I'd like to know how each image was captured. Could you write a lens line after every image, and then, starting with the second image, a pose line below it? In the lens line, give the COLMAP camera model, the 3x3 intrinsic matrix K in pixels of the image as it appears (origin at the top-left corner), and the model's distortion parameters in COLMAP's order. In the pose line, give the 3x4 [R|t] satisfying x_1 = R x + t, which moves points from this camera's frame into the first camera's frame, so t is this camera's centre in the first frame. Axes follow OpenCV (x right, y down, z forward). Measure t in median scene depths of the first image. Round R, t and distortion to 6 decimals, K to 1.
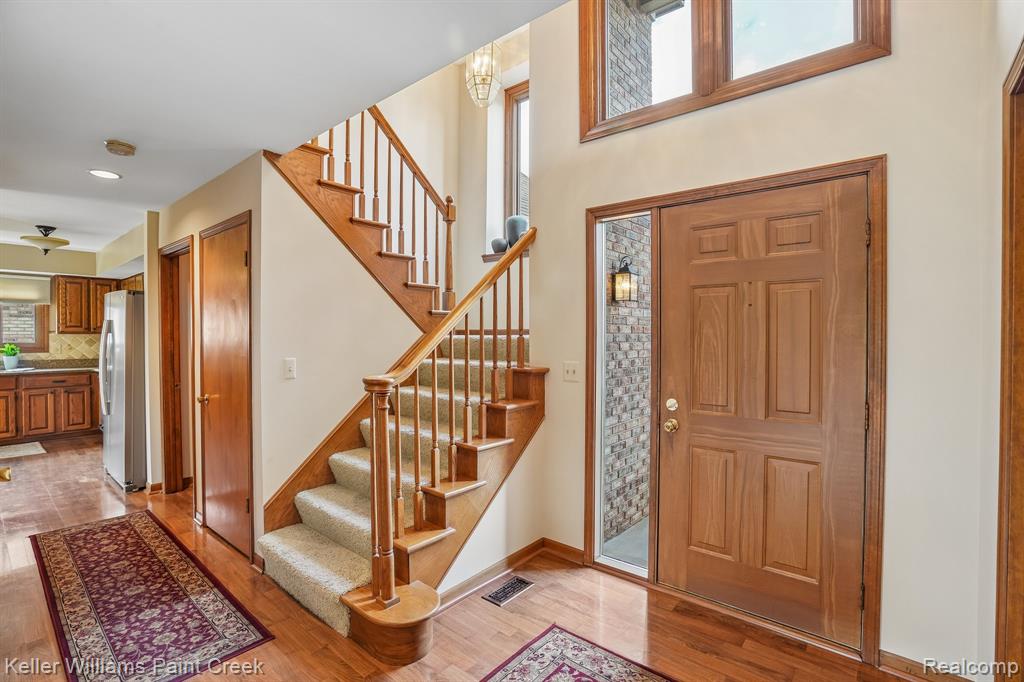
lens RADIAL K [[477.9, 0, 511.9], [0, 477.9, 336.7], [0, 0, 1]] dist [-0.001518, 0.000059]
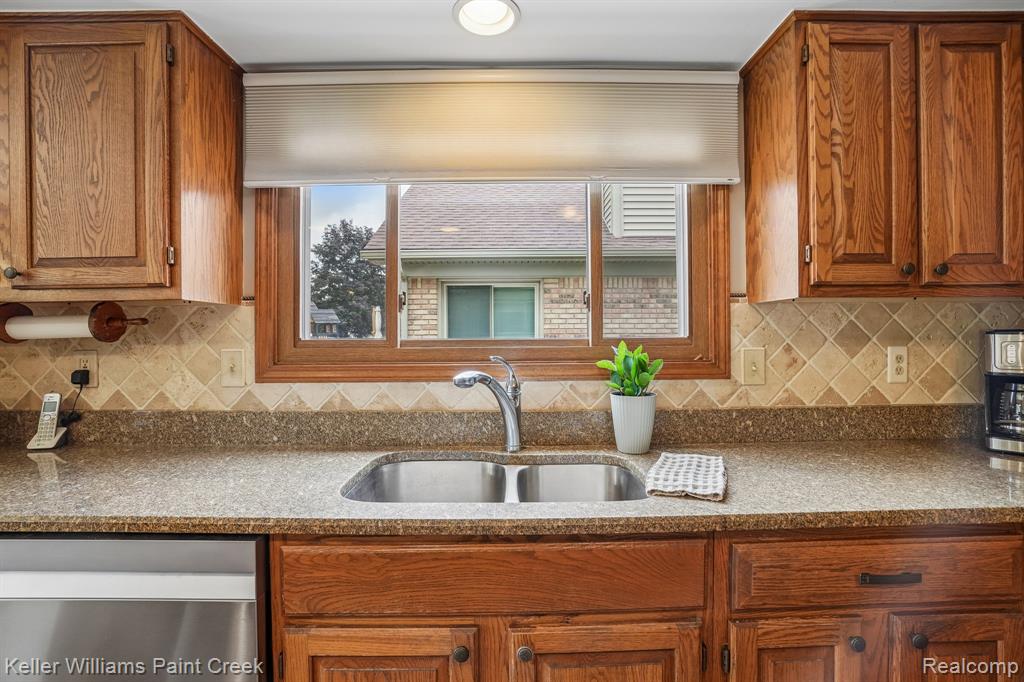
lens RADIAL K [[477.9, 0, 512.7], [0, 477.9, 339.1], [0, 0, 1]] dist [-0.001518, 0.000059]
pose [[0.668787, 0.000158, -0.743454, -0.872020], [-0.001973, 0.999997, -0.001562, 0.013021], [0.743451, 0.002512, 0.668785, 0.760351]]
